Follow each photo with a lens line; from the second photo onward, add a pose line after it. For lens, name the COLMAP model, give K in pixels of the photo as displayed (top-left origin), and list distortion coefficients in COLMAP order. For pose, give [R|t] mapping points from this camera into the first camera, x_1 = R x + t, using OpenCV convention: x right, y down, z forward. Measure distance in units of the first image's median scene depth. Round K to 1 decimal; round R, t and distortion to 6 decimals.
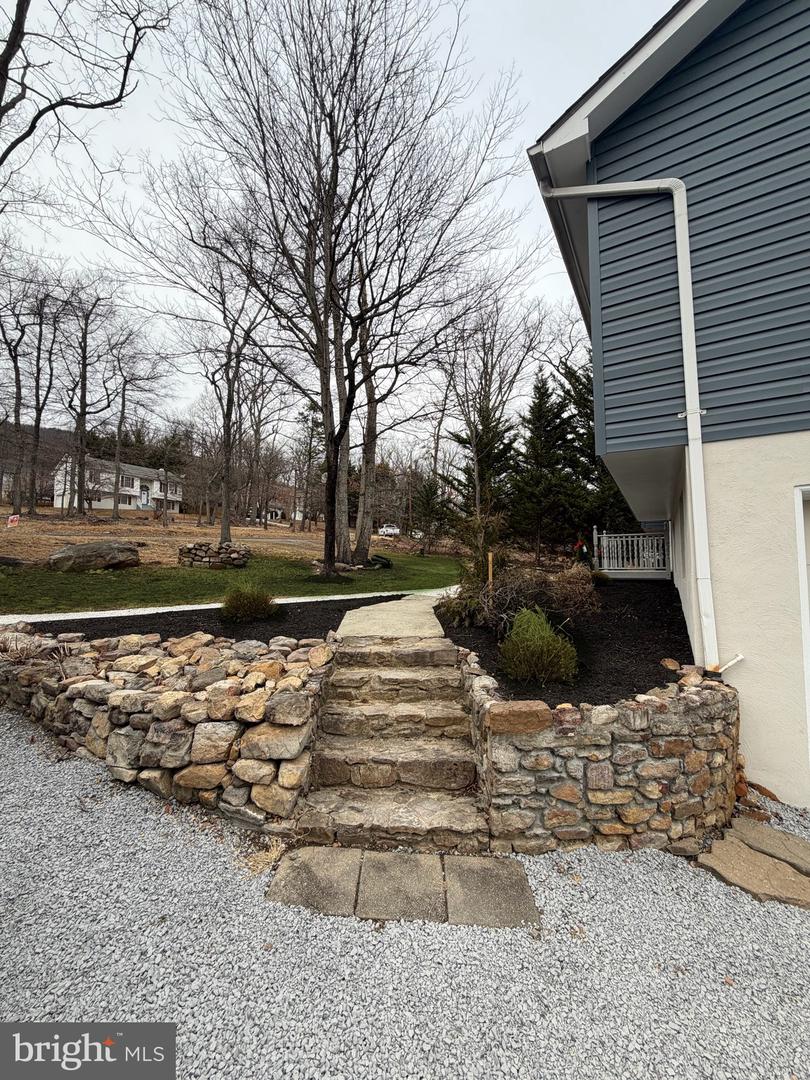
lens RADIAL K [[432.6, 0, 404.8], [0, 432.6, 536.6], [0, 0, 1]] dist [-0.004175, 0.001144]
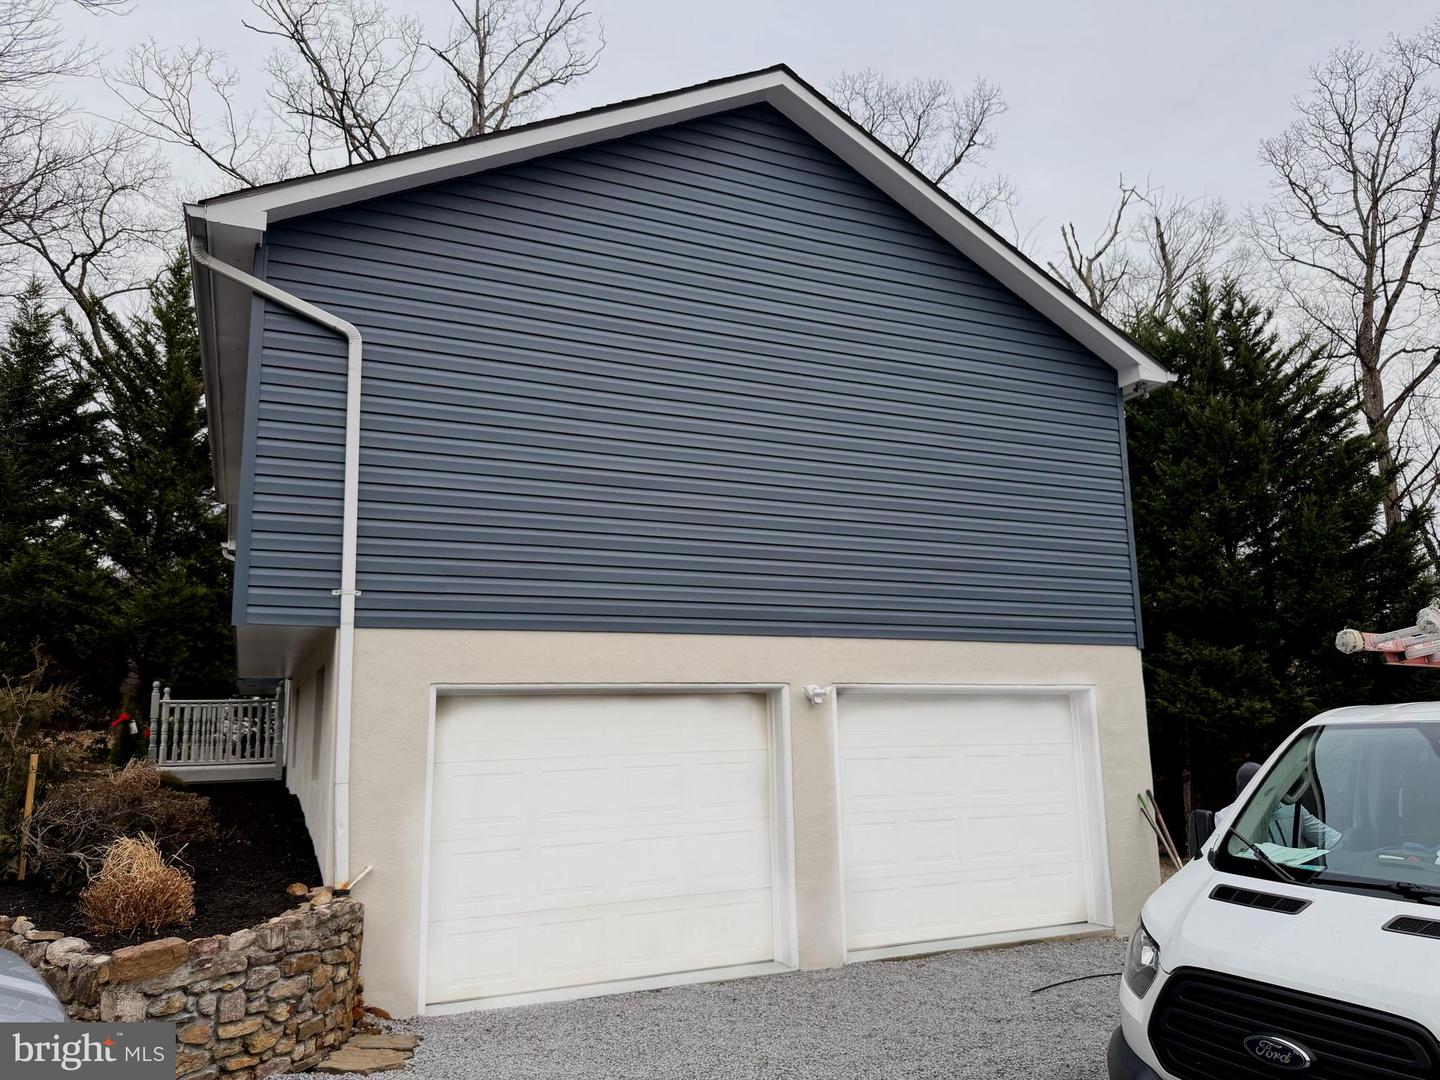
lens RADIAL K [[1032.8, 0, 721.7], [0, 1032.8, 540.3], [0, 0, 1]] dist [0.018404, -0.028195]
pose [[0.567383, 0.137873, 0.811829, -0.881099], [-0.034922, 0.989025, -0.143560, -0.157588], [-0.822713, 0.053102, 0.565971, -1.162674]]
